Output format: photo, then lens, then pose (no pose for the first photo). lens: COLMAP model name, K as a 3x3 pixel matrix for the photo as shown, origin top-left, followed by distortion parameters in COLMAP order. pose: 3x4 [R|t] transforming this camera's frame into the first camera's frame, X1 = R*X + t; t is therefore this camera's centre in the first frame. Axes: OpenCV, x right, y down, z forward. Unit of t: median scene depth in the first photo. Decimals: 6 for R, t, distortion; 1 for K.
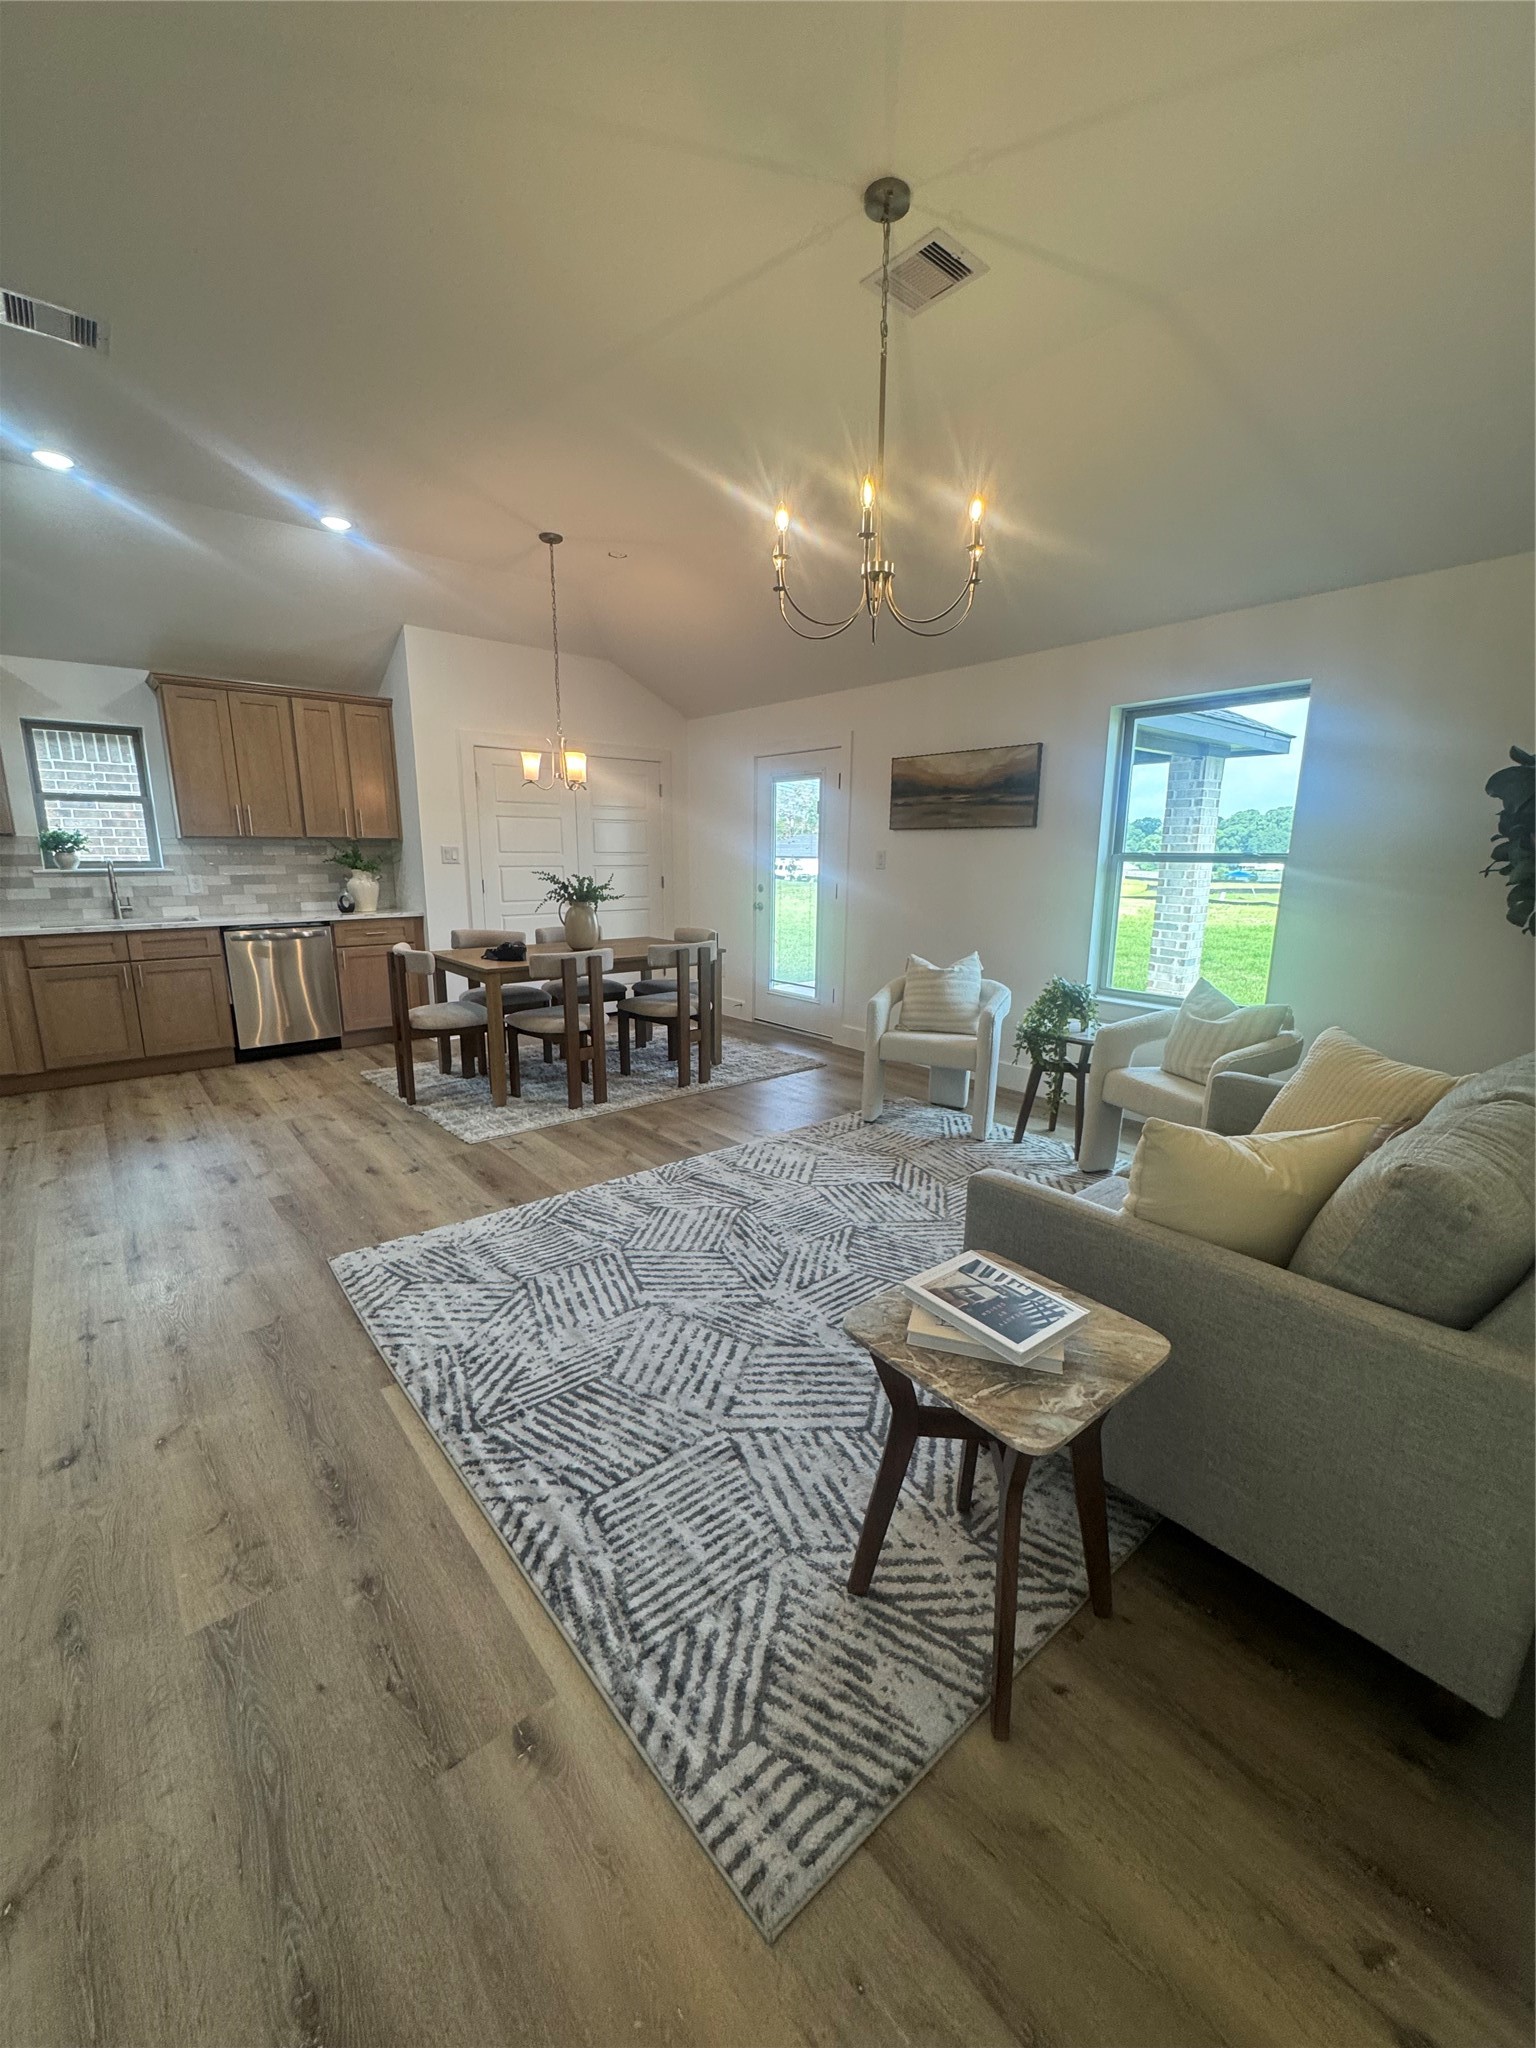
lens RADIAL K [[819.7, 0, 768.3], [0, 819.7, 1022.3], [0, 0, 1]] dist [-0.003172, 0.000773]
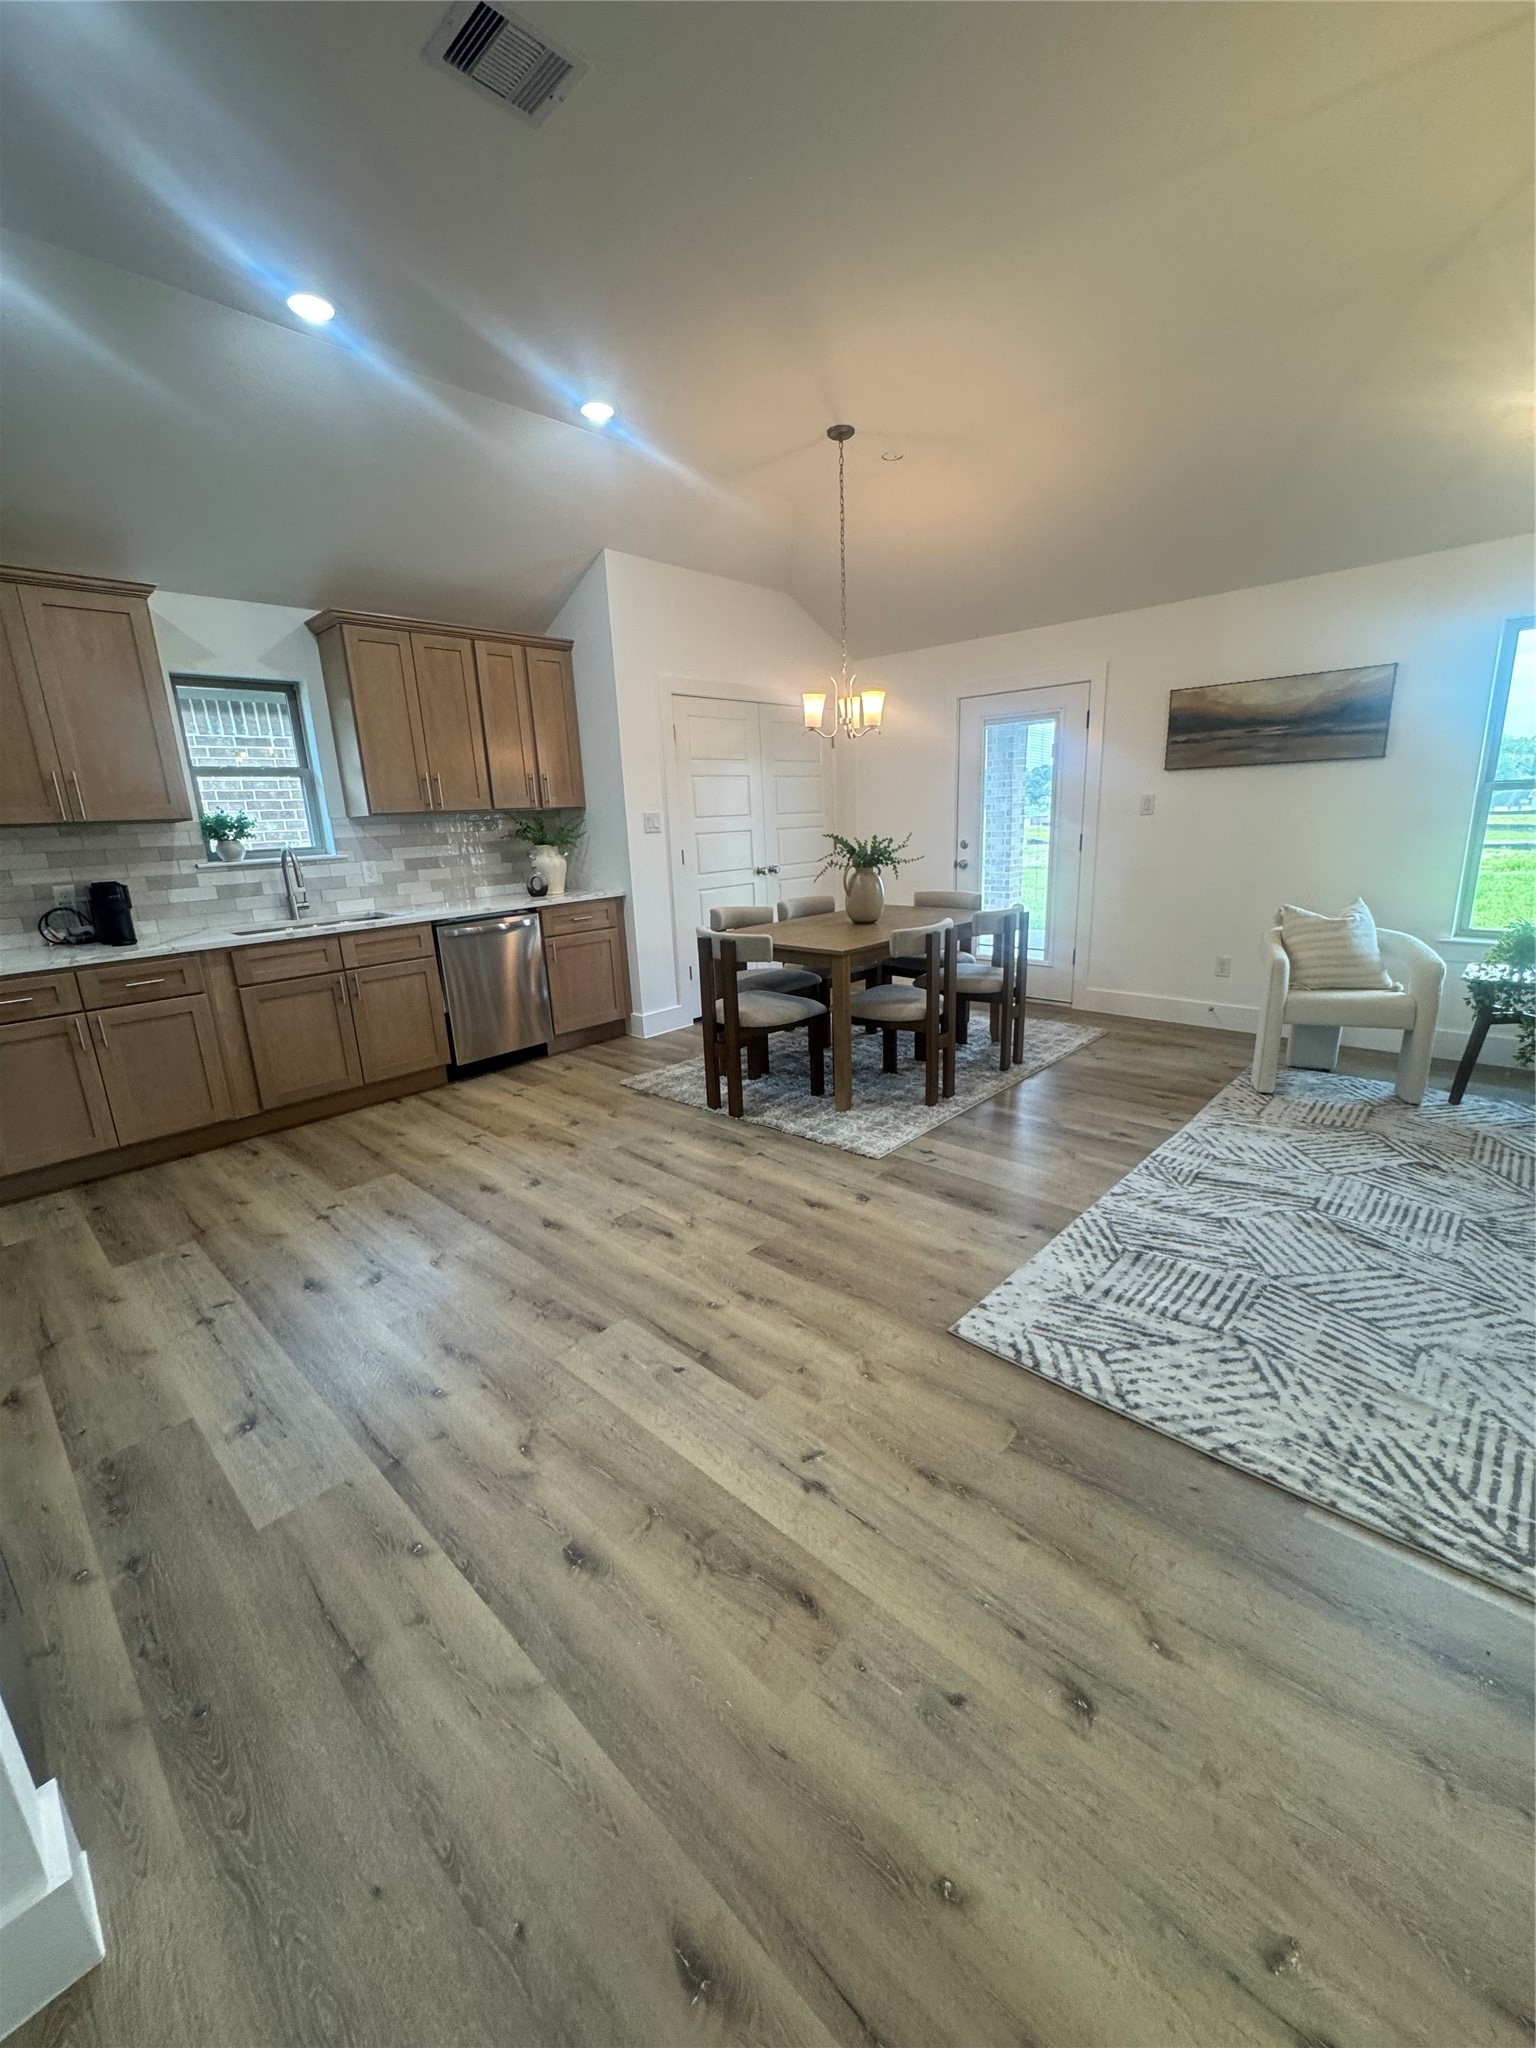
lens RADIAL K [[819.7, 0, 768.9], [0, 819.7, 1023.7], [0, 0, 1]] dist [-0.003172, 0.000773]
pose [[0.992467, -0.072703, 0.098609, -0.461363], [0.068128, 0.996473, 0.048998, -0.033355], [-0.101823, -0.041911, 0.993919, 0.147655]]
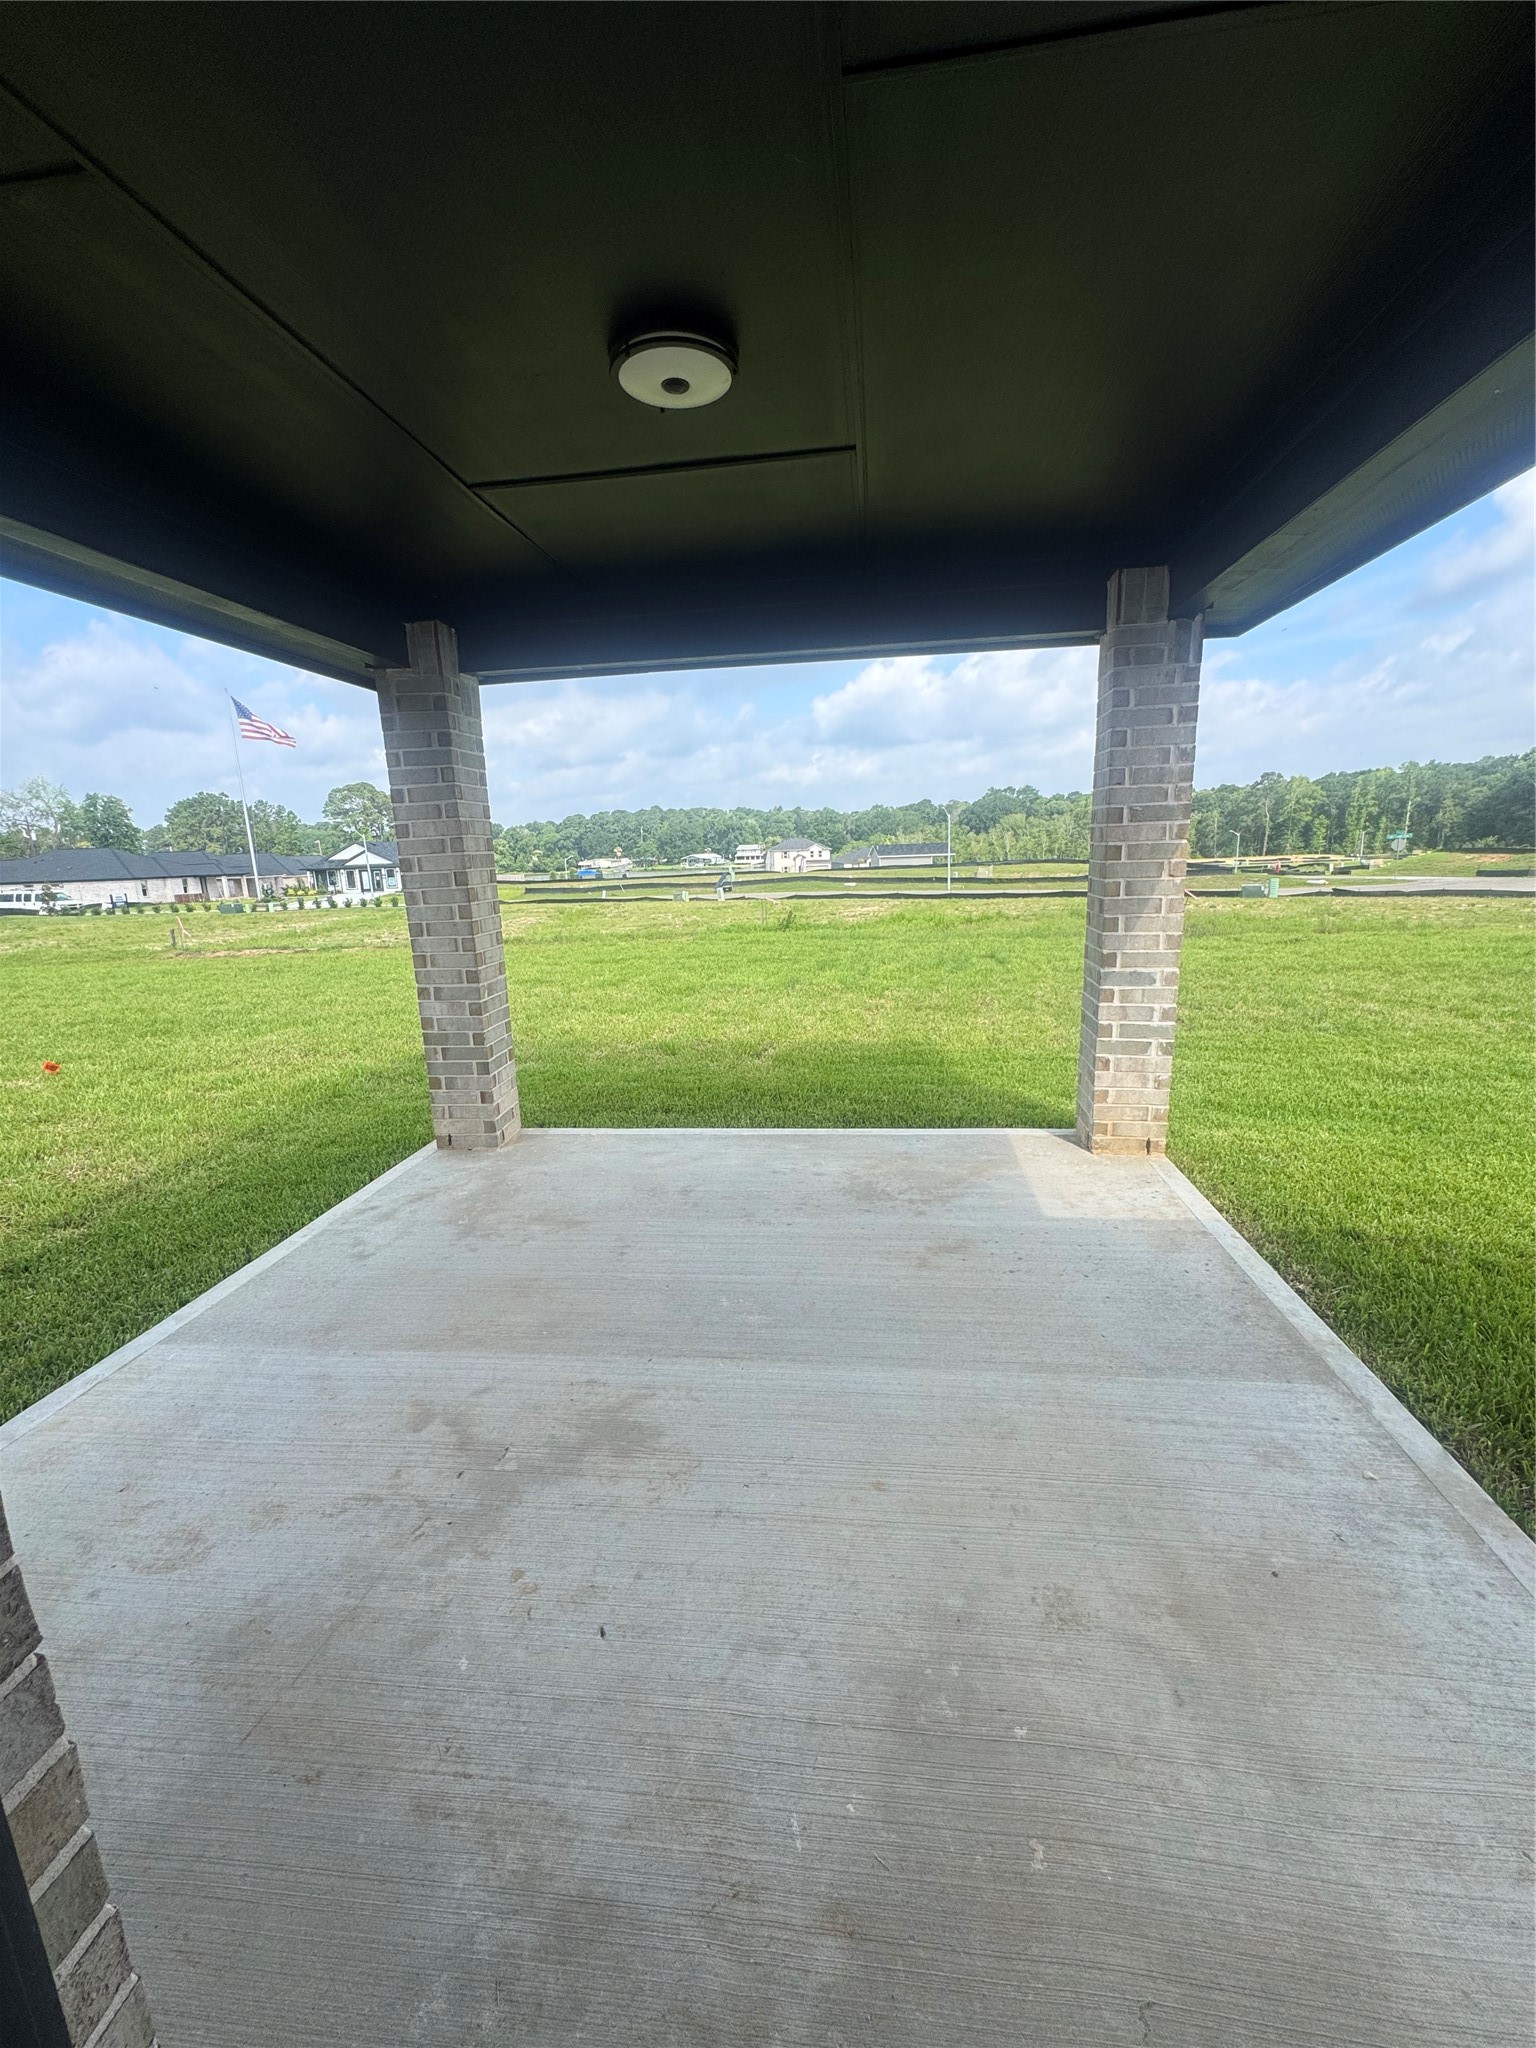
lens RADIAL K [[819.7, 0, 769.2], [0, 819.7, 1020.5], [0, 0, 1]] dist [-0.003172, 0.000773]
pose [[0.731992, -0.171115, 0.659475, 0.018406], [0.177514, 0.982415, 0.057876, -0.262183], [-0.657782, 0.074702, 0.749495, 1.294597]]
